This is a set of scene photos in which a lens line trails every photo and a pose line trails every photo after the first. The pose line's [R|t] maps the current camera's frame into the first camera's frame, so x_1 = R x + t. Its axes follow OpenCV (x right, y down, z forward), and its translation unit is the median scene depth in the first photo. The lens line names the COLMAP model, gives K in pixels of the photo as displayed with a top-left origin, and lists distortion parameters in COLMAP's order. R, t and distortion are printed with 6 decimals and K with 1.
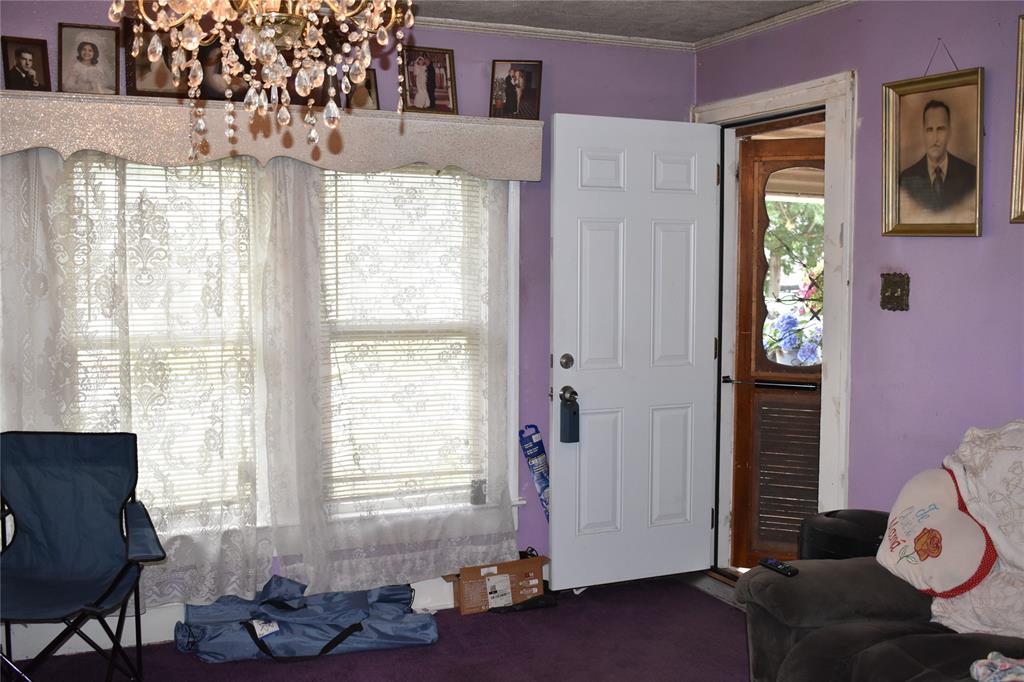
lens RADIAL K [[1057.1, 0, 512.0], [0, 1057.1, 341.0], [0, 0, 1]] dist [-0.072640, 0.012618]
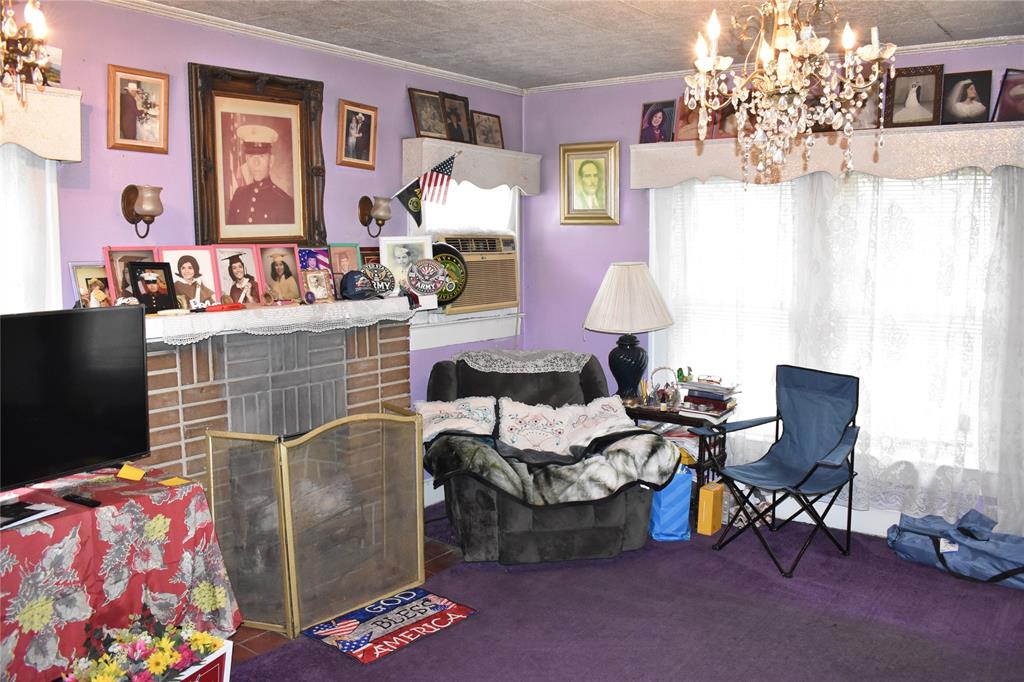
lens RADIAL K [[816.0, 0, 510.1], [0, 816.0, 348.8], [0, 0, 1]] dist [-0.087652, 0.012356]
pose [[0.509463, 0.106244, -0.853909, 0.270187], [-0.061463, 0.994307, 0.087042, -0.011020], [0.858295, 0.008139, 0.513092, 0.059489]]
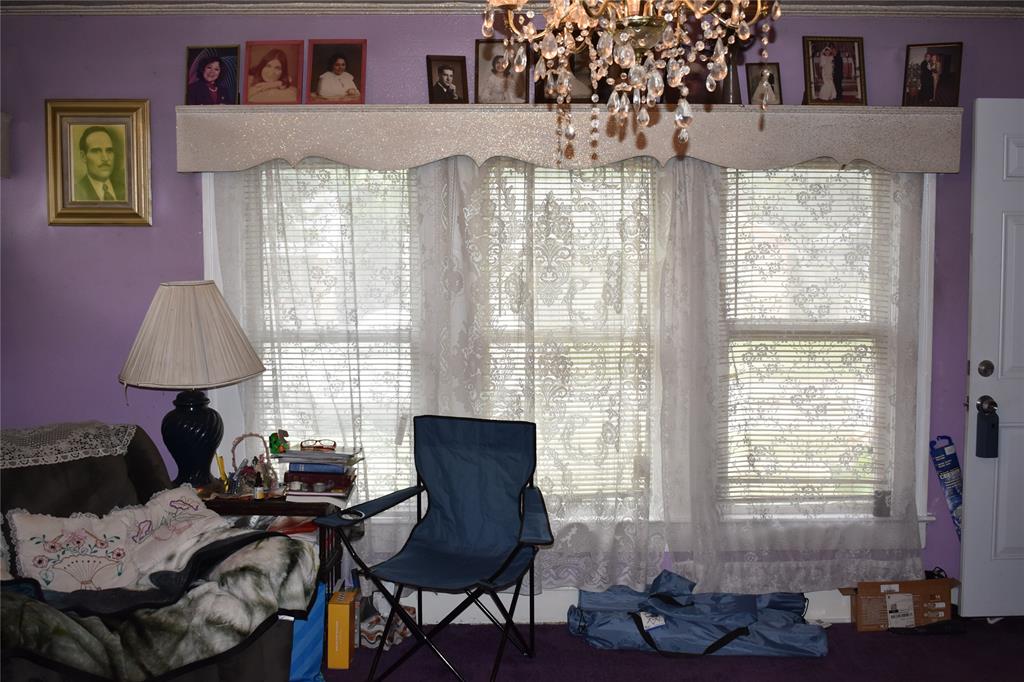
lens RADIAL K [[1057.1, 0, 512.0], [0, 1057.1, 341.0], [0, 0, 1]] dist [-0.072640, 0.012618]
pose [[0.917822, 0.025212, -0.396190, 0.035439], [-0.024226, 0.999678, 0.007493, -0.001685], [0.396251, 0.002721, 0.918138, 0.009570]]
